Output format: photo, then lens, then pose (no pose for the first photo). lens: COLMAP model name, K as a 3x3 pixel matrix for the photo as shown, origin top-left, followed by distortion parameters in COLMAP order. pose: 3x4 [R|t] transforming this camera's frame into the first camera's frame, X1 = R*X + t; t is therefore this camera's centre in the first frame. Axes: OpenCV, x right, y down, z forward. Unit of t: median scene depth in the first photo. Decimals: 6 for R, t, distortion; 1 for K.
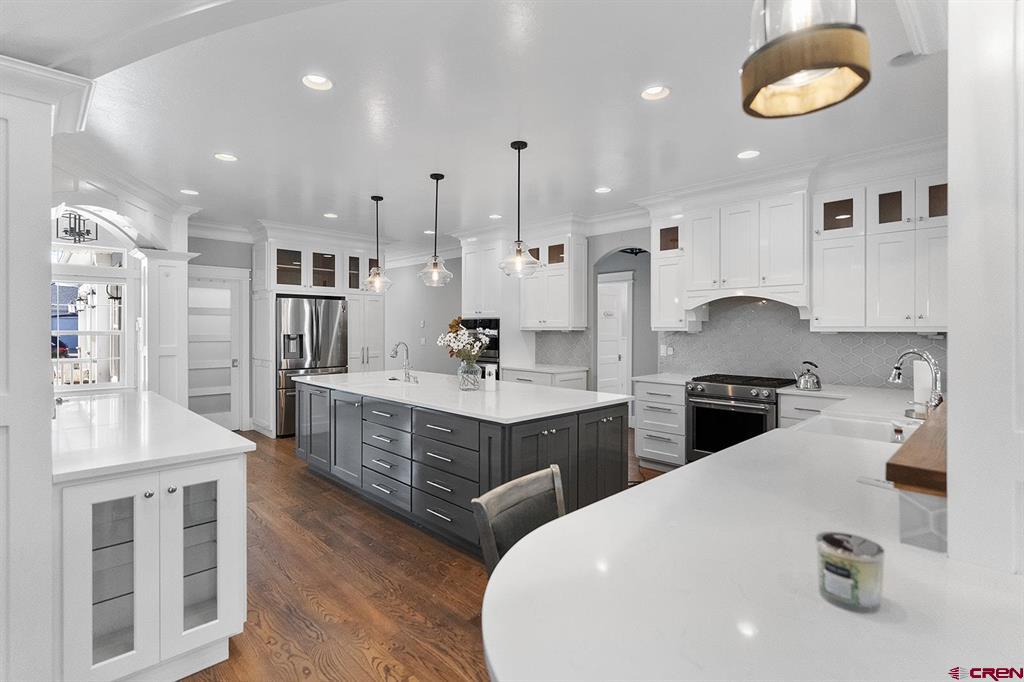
lens RADIAL K [[497.4, 0, 515.9], [0, 497.4, 335.2], [0, 0, 1]] dist [0.005371, -0.002051]
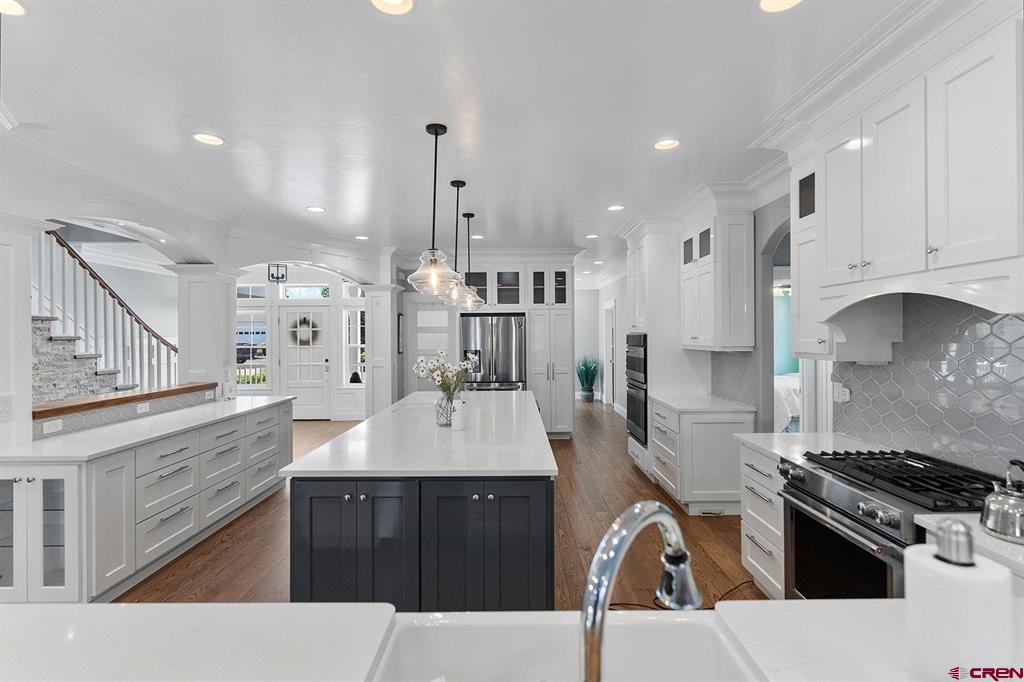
lens RADIAL K [[497.4, 0, 516.0], [0, 497.4, 339.4], [0, 0, 1]] dist [0.005371, -0.002051]
pose [[0.710449, 0.000669, -0.703749, 0.383164], [-0.002735, 0.999995, -0.001810, -0.023921], [0.703744, 0.003211, 0.710447, 0.302758]]
